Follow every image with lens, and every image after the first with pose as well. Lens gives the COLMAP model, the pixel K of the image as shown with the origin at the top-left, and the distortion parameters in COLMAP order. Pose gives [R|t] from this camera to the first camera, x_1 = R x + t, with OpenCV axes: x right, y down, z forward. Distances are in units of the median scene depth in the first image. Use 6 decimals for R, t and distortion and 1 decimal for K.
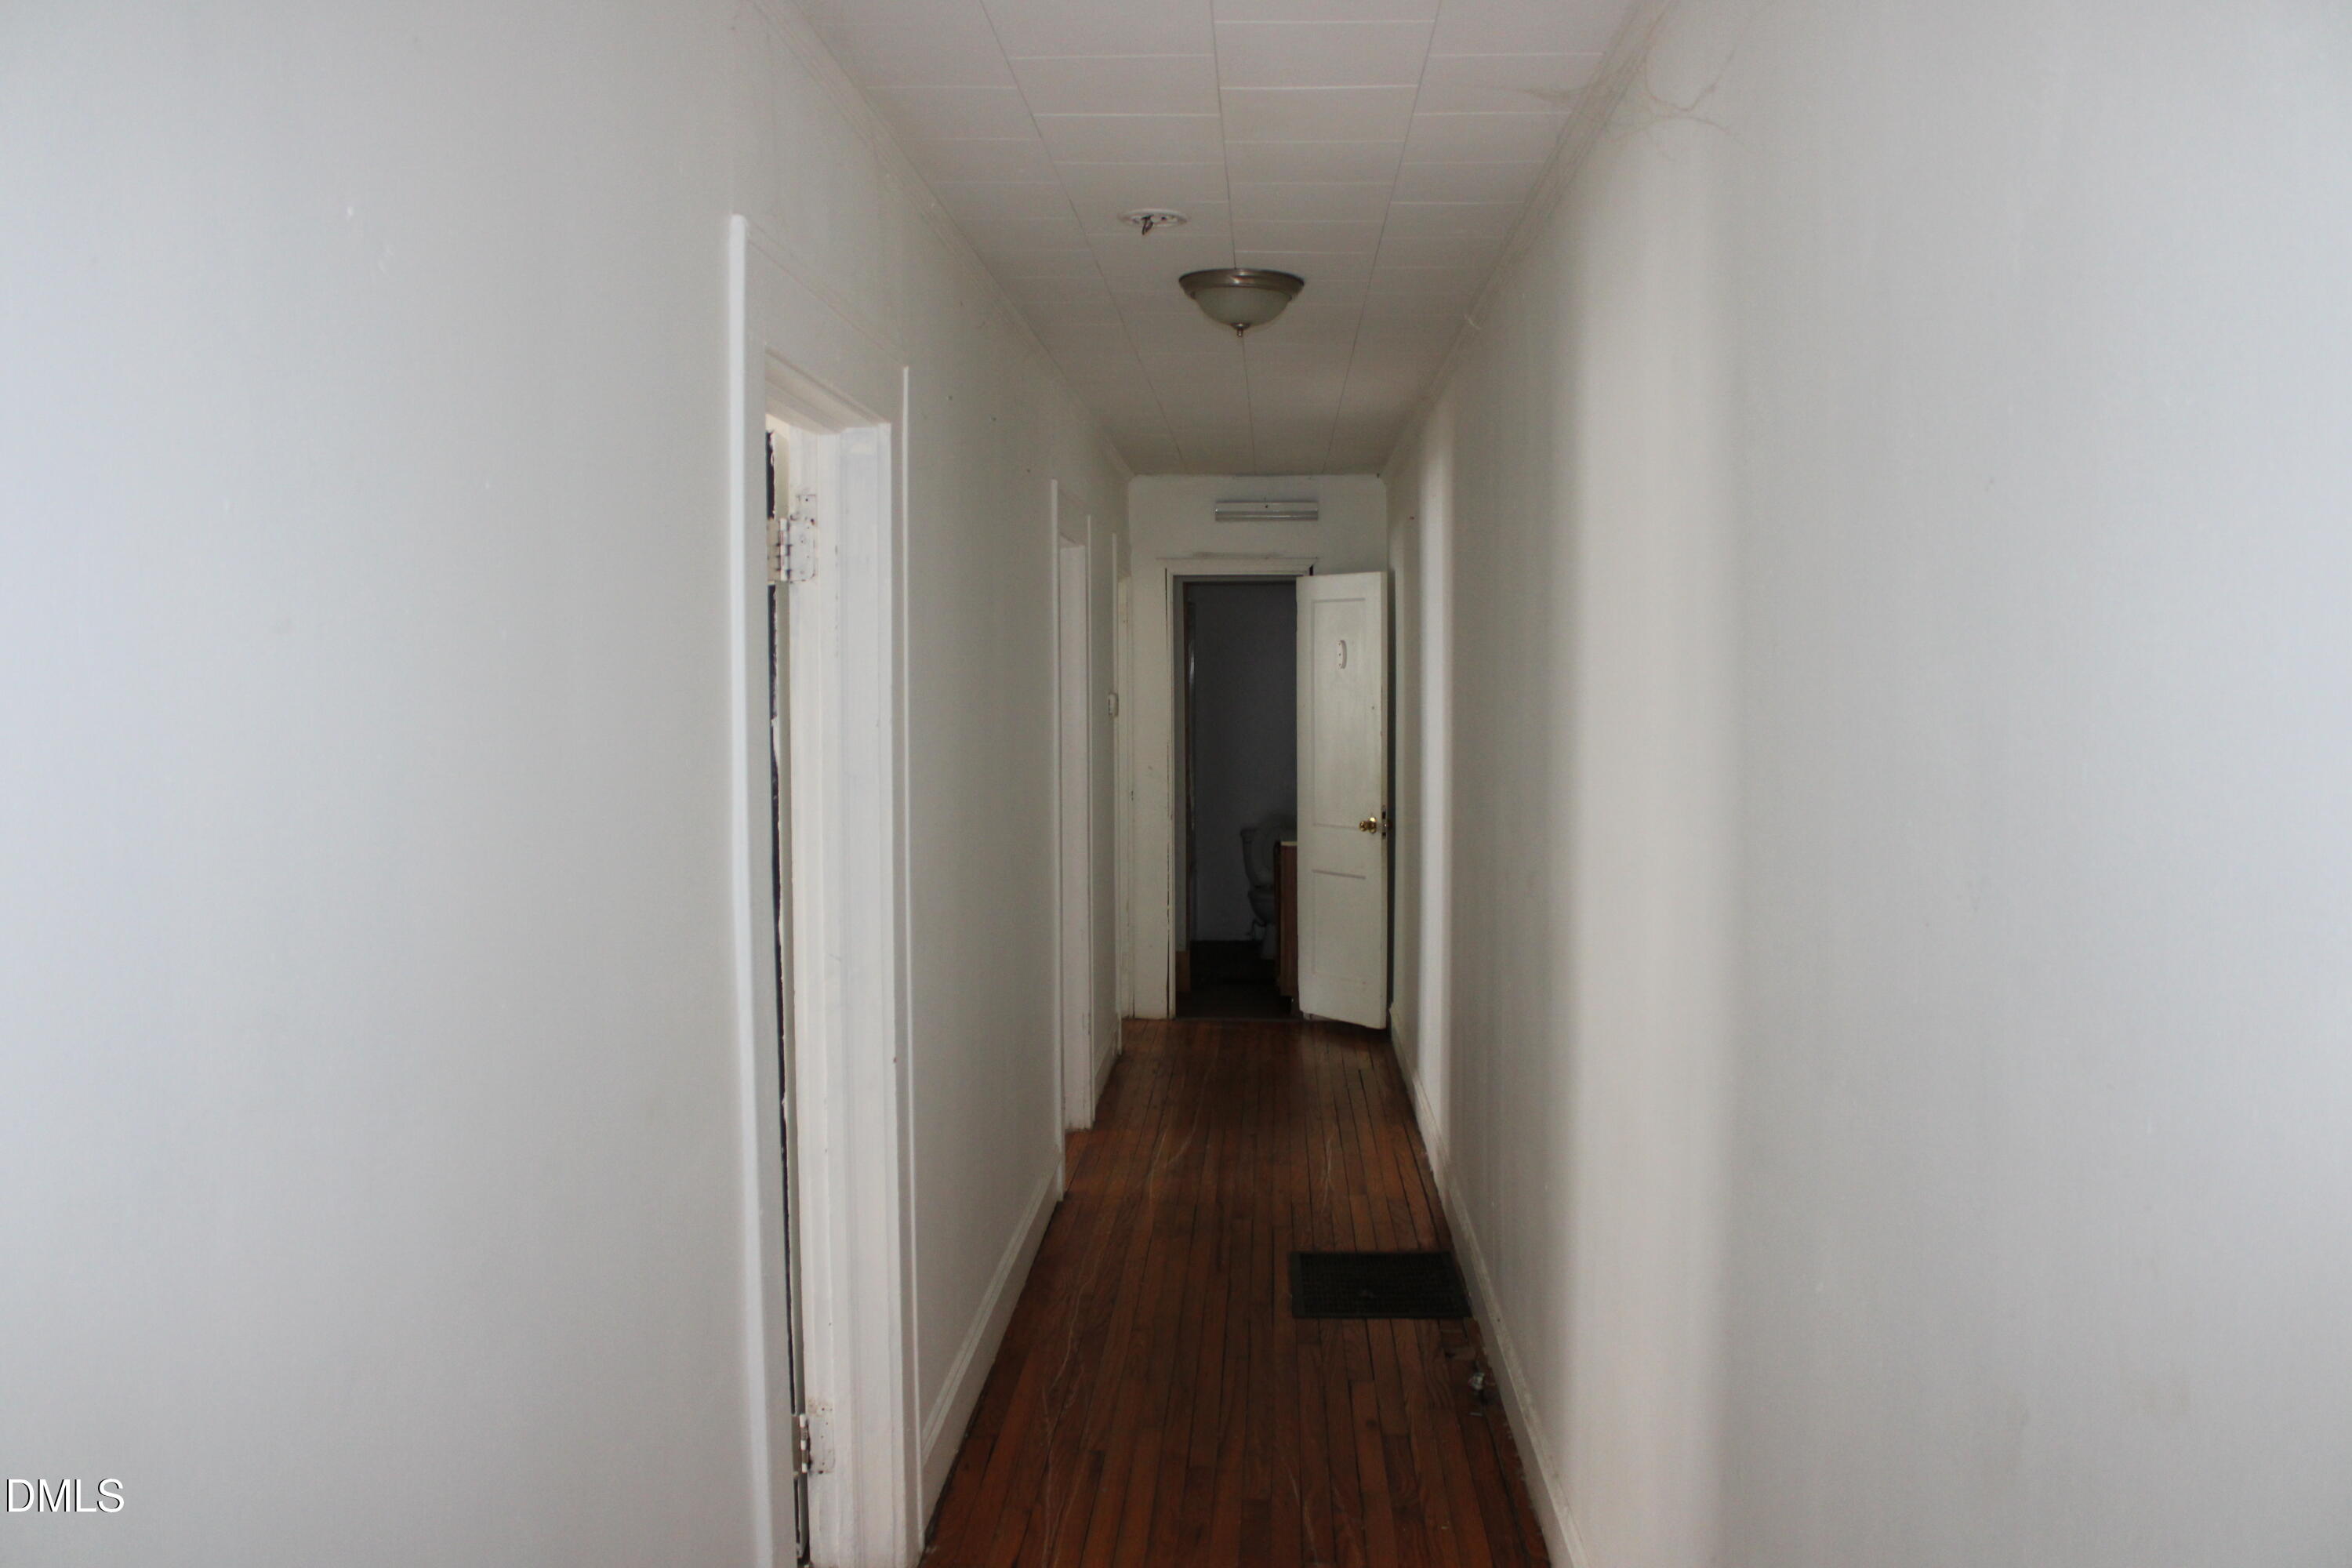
lens RADIAL K [[1955.6, 0, 1176.0], [0, 1955.6, 784.0], [0, 0, 1]] dist [-0.153158, 0.130995]
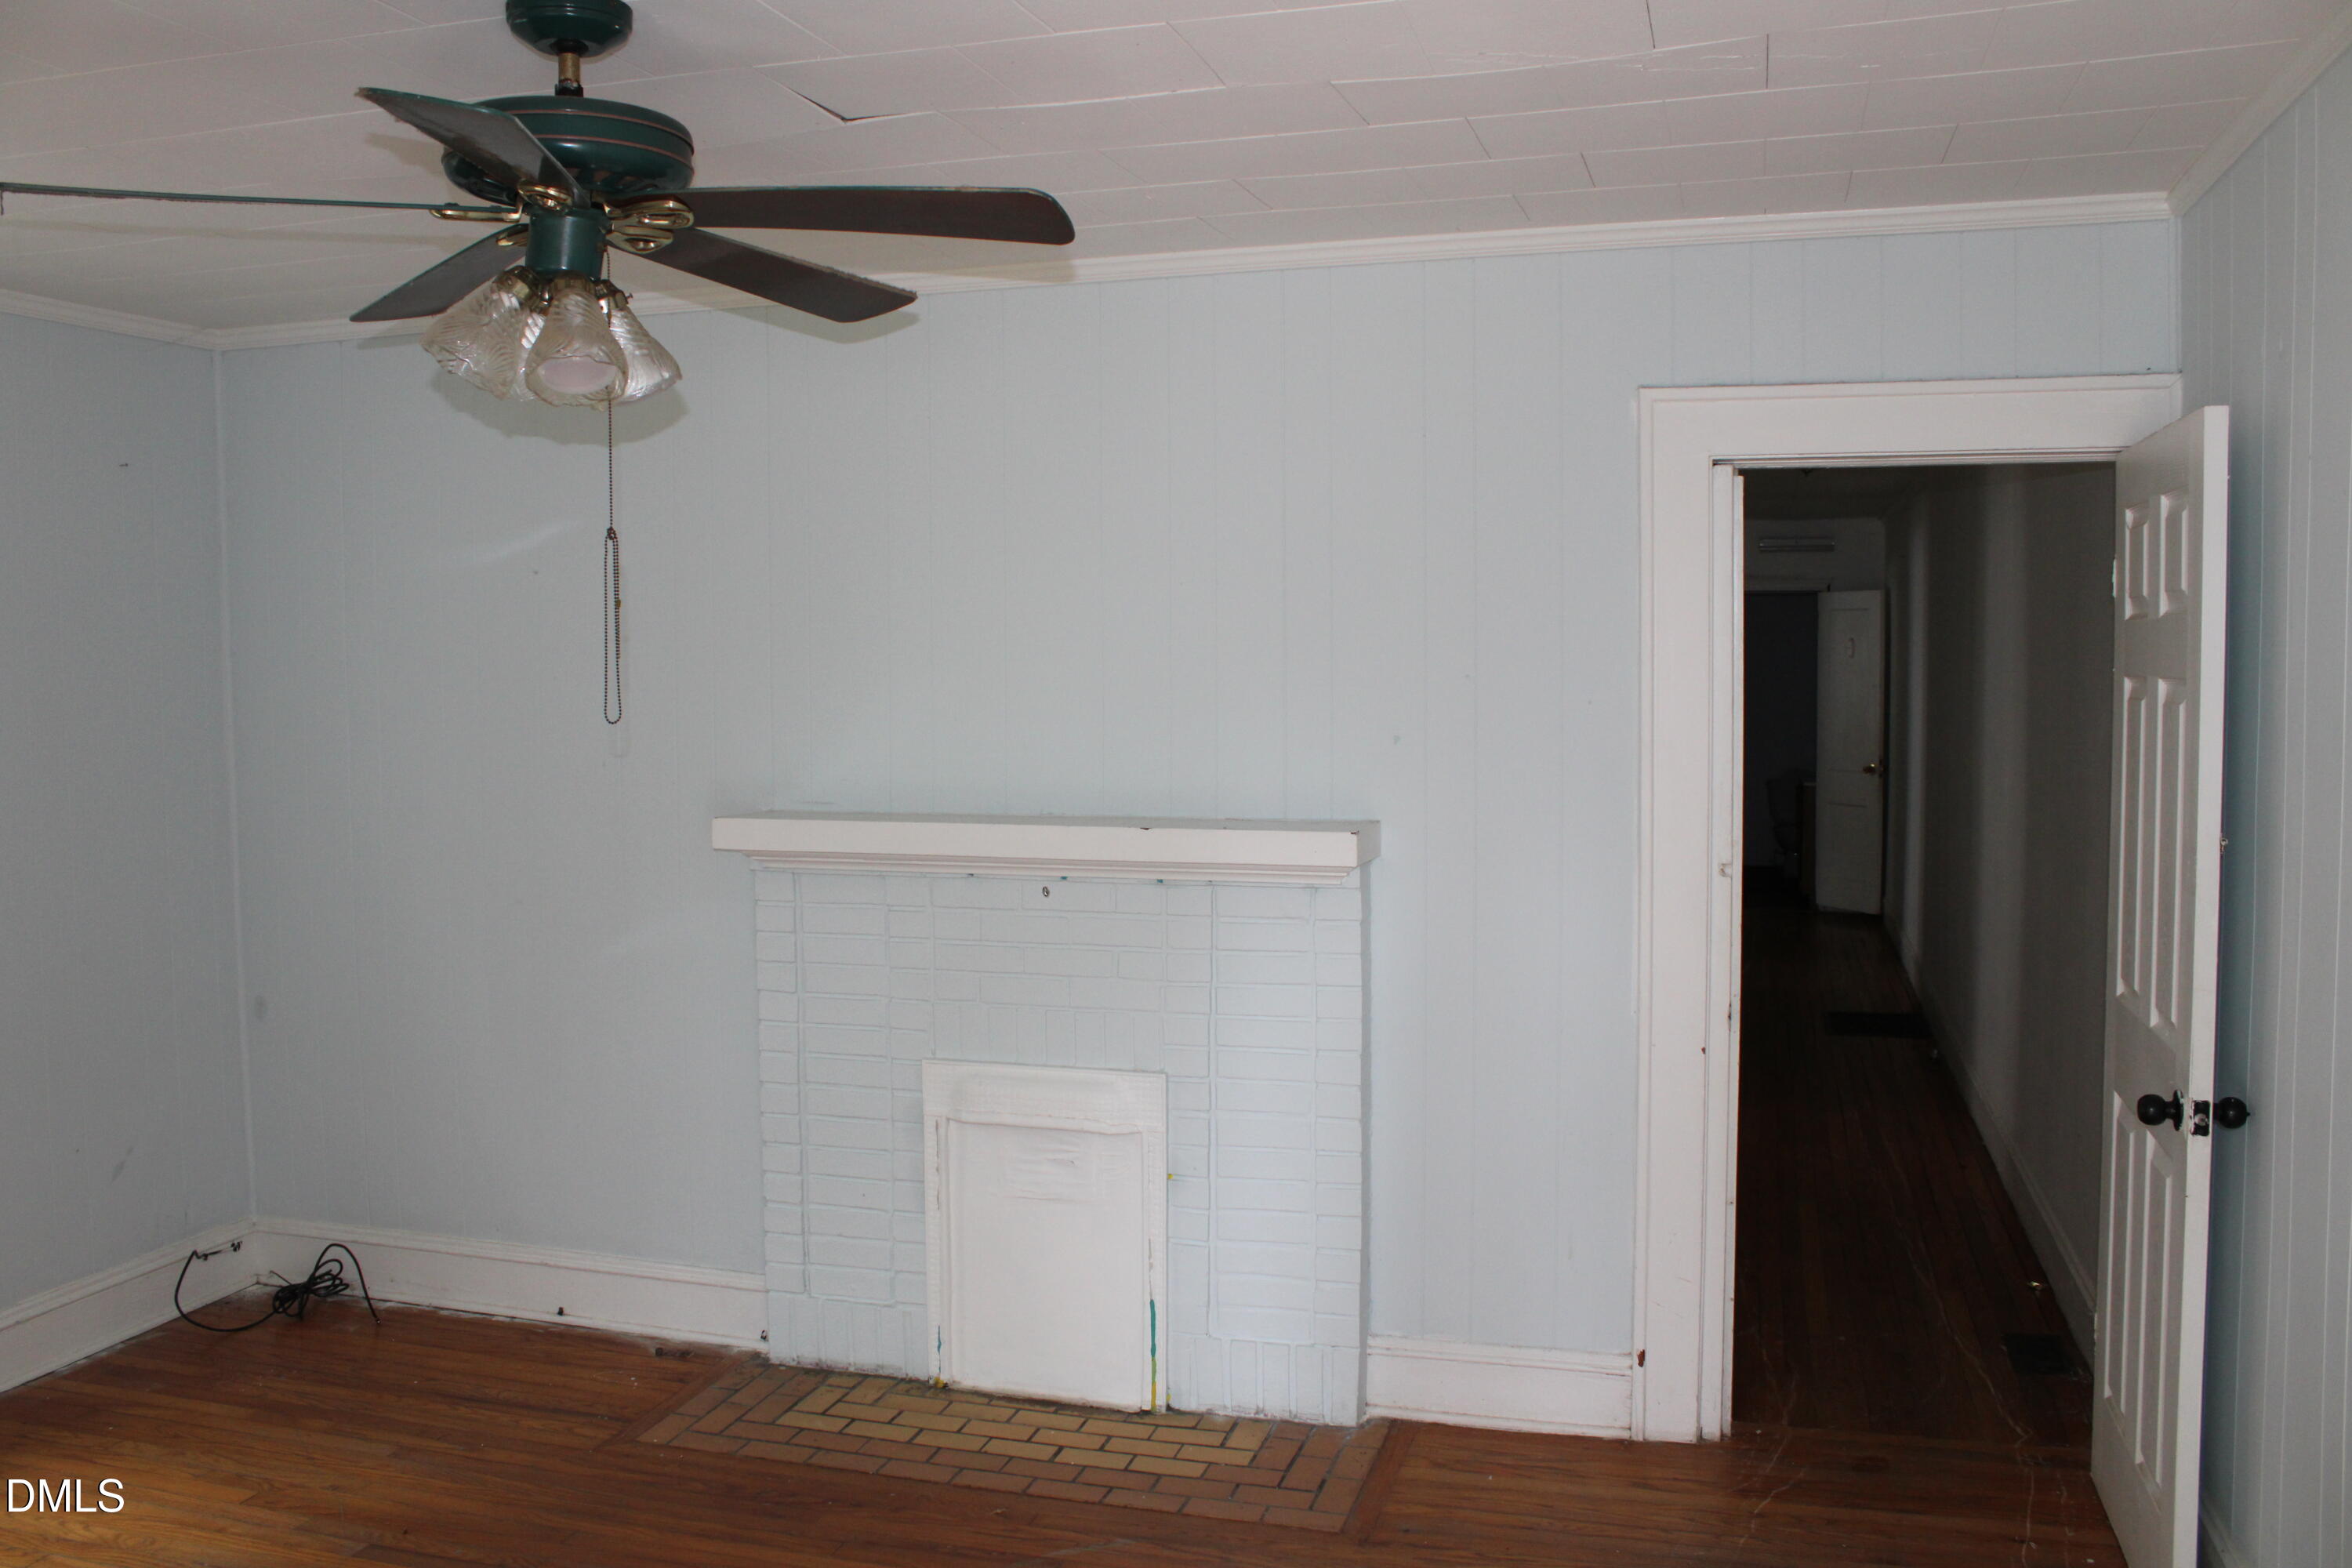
lens RADIAL K [[1955.6, 0, 1176.0], [0, 1955.6, 784.0], [0, 0, 1]] dist [-0.153158, 0.130995]
pose [[0.970254, 0.013739, -0.241700, -0.050604], [-0.017694, 0.999743, -0.014199, 0.060117], [0.241443, 0.018054, 0.970247, -0.455494]]
